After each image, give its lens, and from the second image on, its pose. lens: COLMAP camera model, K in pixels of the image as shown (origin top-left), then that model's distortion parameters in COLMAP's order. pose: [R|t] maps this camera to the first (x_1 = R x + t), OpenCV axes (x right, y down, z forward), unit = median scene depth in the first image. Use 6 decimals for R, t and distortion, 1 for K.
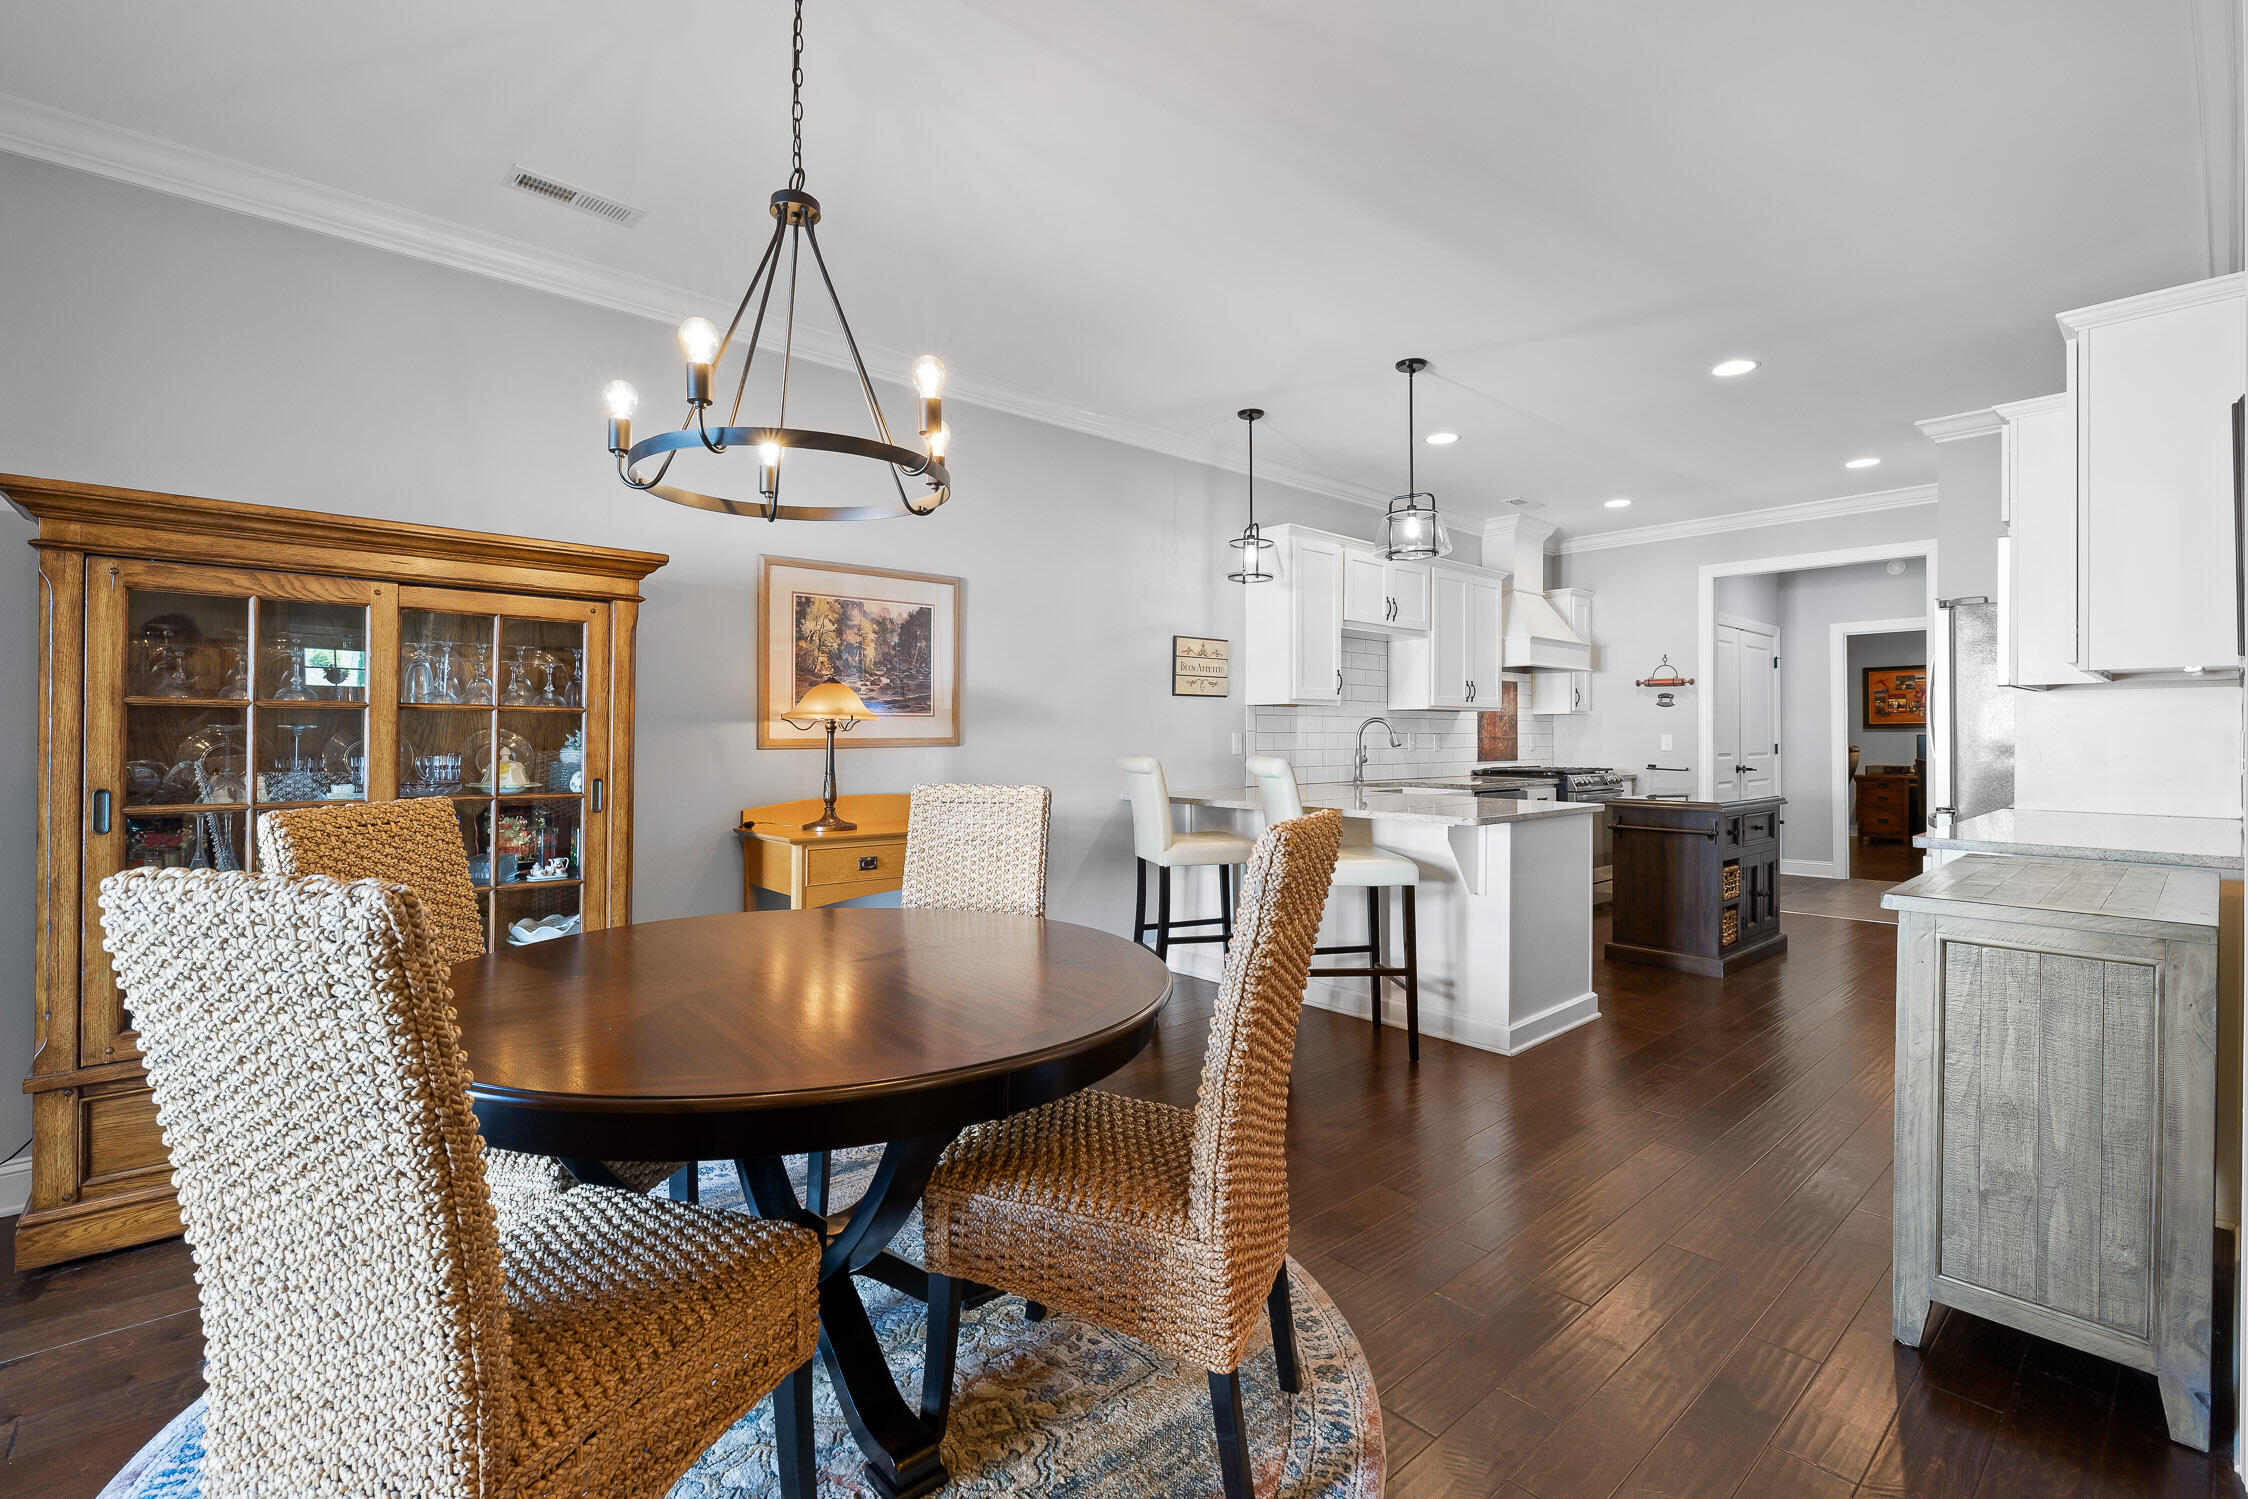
lens RADIAL K [[1000.9, 0, 1122.2], [0, 1000.9, 739.8], [0, 0, 1]] dist [-0.003030, -0.000199]
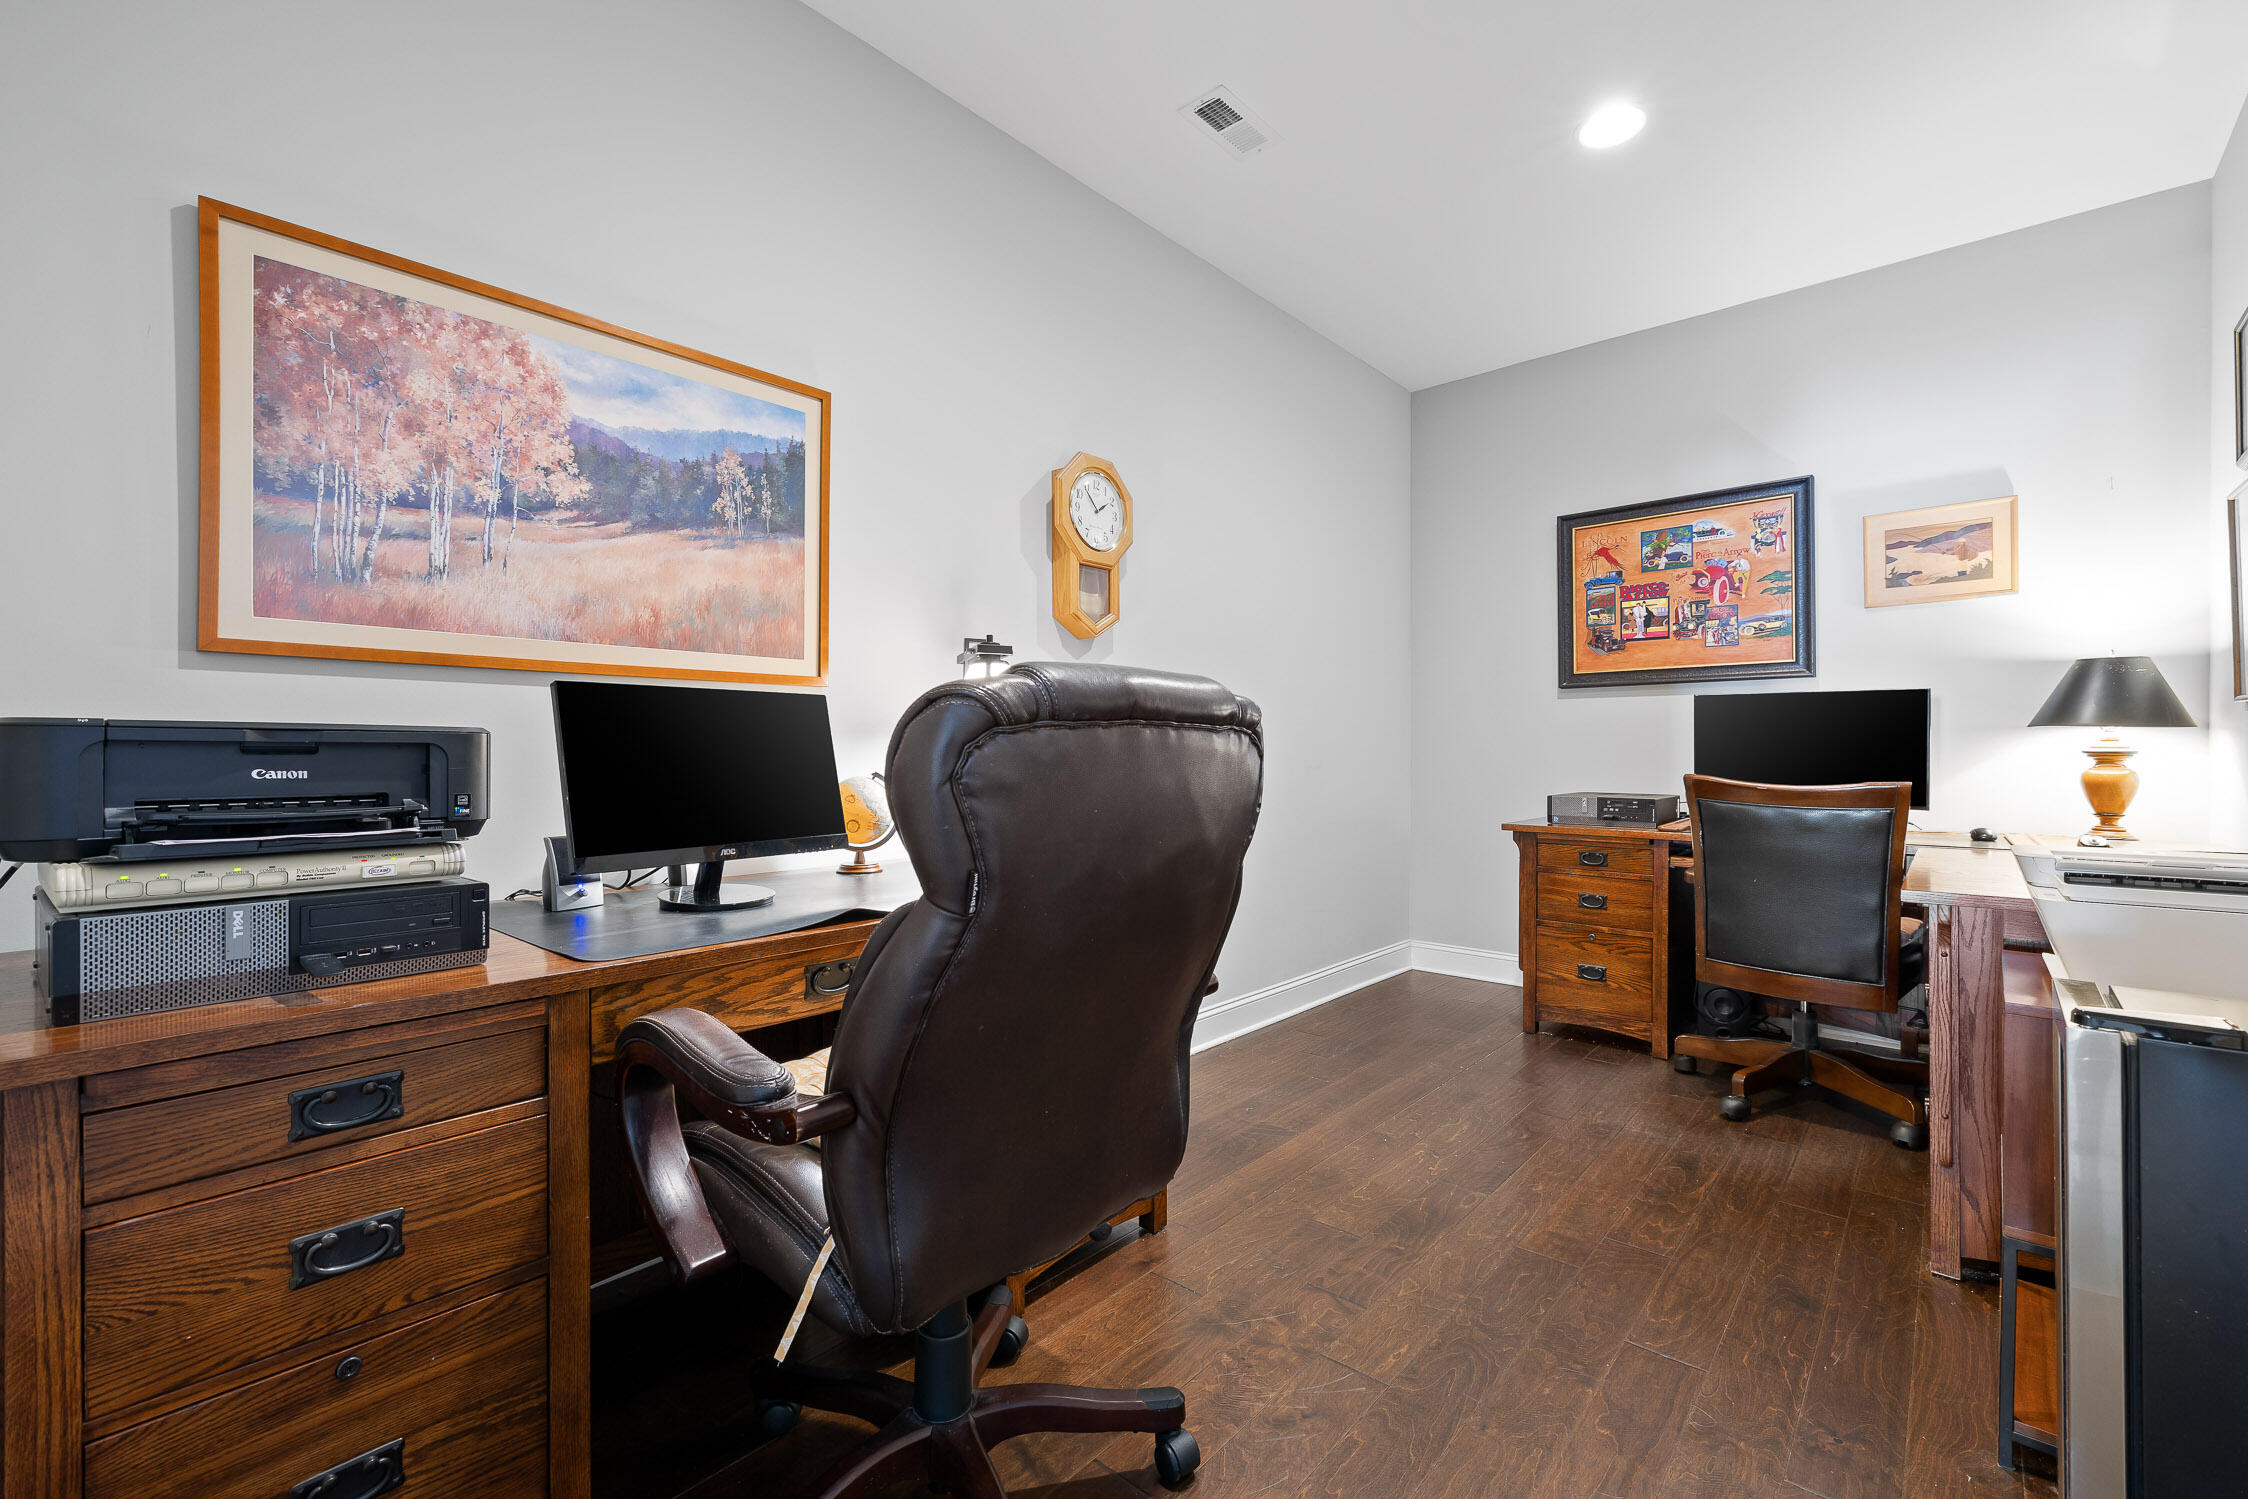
lens RADIAL K [[950.0, 0, 1123.6], [0, 950.0, 750.1], [0, 0, 1]] dist [0.002198, 0.000118]
pose [[0.993969, -0.000544, 0.109656, 0.566447], [0.000697, 0.999999, -0.001355, 0.011572], [-0.109655, 0.001423, 0.993969, 0.700402]]
